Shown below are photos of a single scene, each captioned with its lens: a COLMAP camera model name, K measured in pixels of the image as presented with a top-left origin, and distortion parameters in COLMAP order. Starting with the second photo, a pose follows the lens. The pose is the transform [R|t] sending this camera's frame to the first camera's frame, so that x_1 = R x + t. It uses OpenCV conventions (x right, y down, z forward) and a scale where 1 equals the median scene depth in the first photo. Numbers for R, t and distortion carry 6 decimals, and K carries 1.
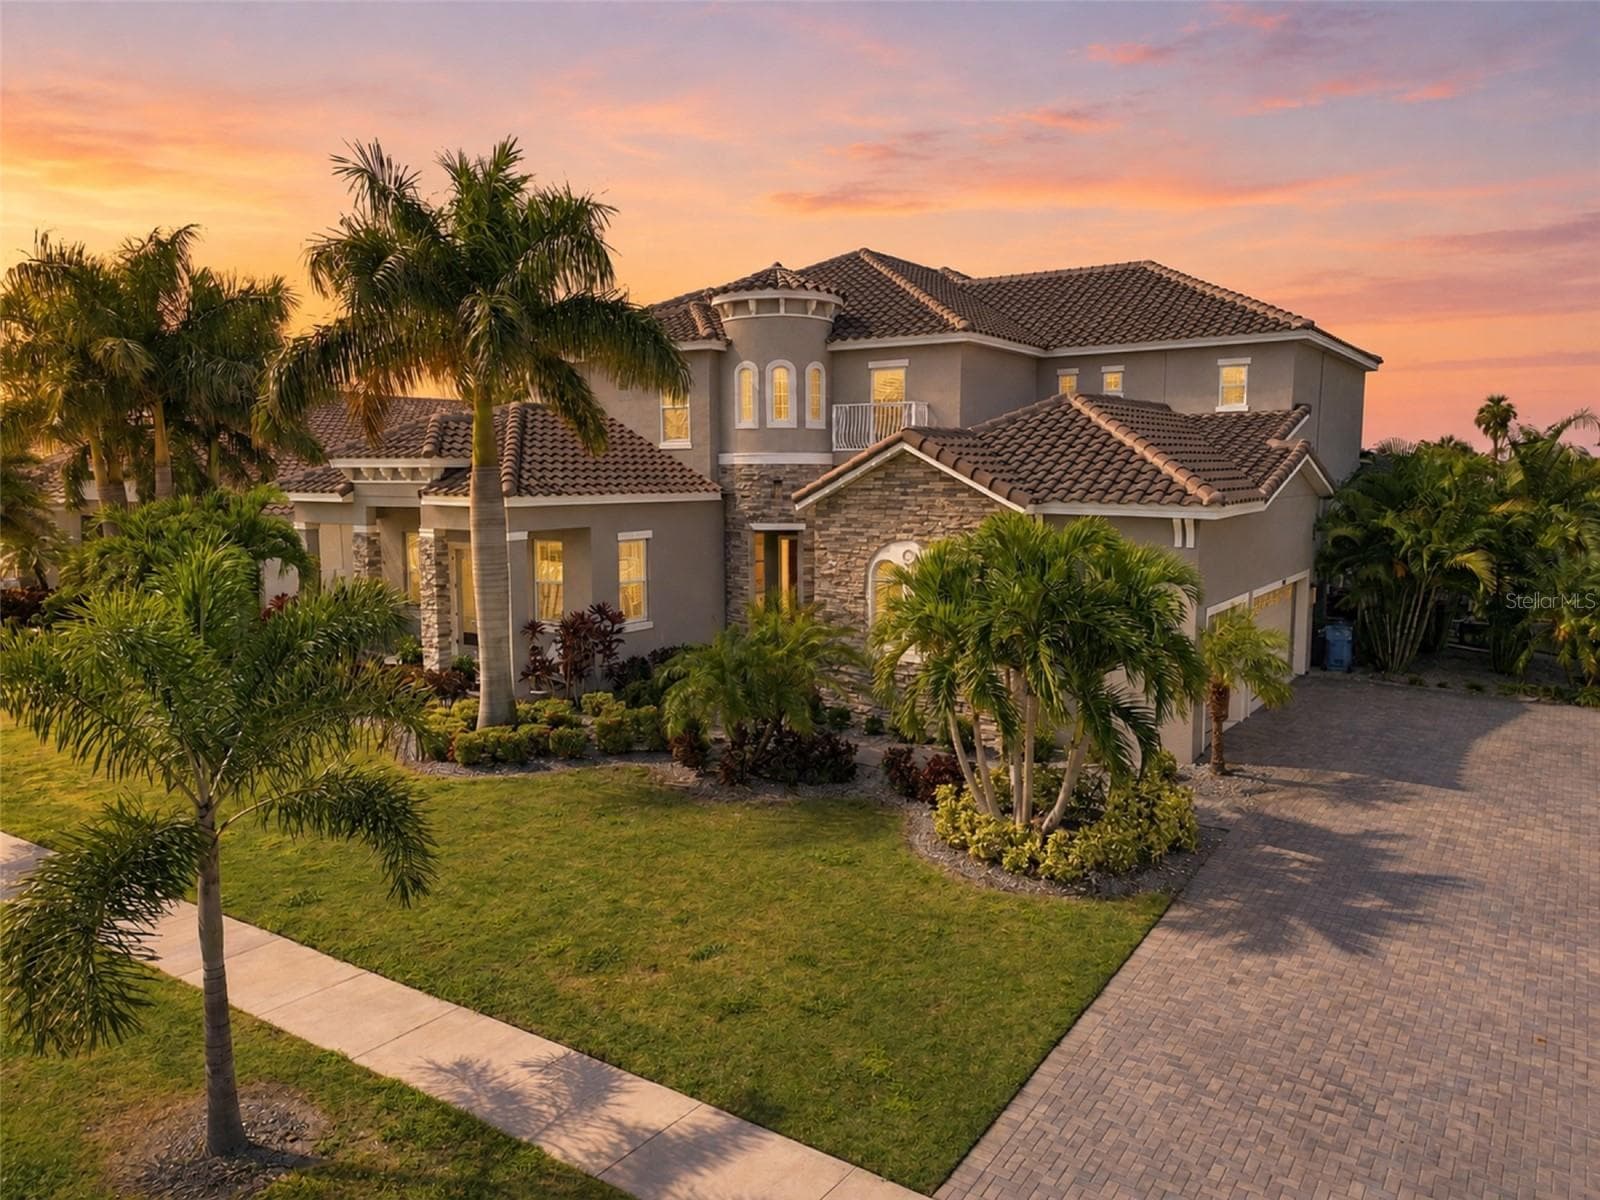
lens RADIAL K [[1153.2, 0, 802.6], [0, 1153.2, 602.7], [0, 0, 1]] dist [0.029062, 0.000811]
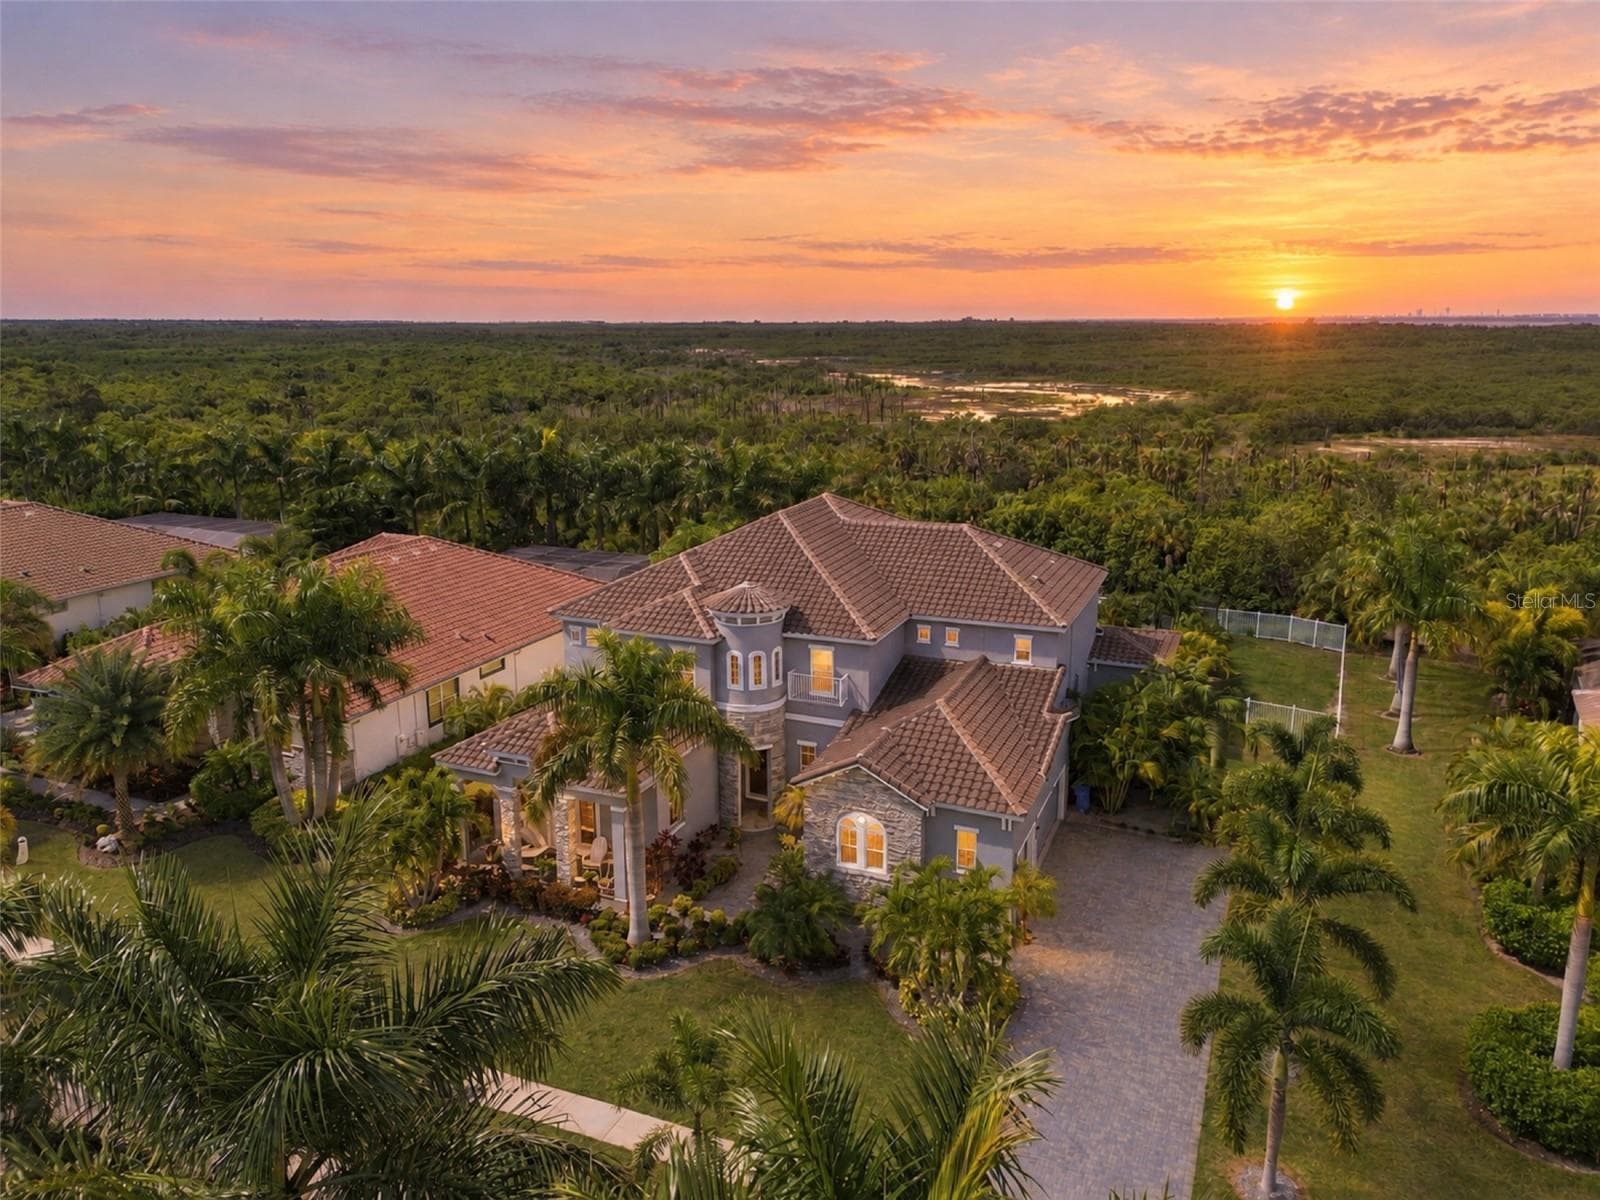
lens RADIAL K [[1153.2, 0, 788.8], [0, 1153.2, 600.0], [0, 0, 1]] dist [0.029062, 0.000811]
pose [[0.984030, -0.045216, 0.172166, -0.248805], [0.024715, 0.992537, 0.119411, -0.472357], [-0.176281, -0.113249, 0.977804, -0.569355]]
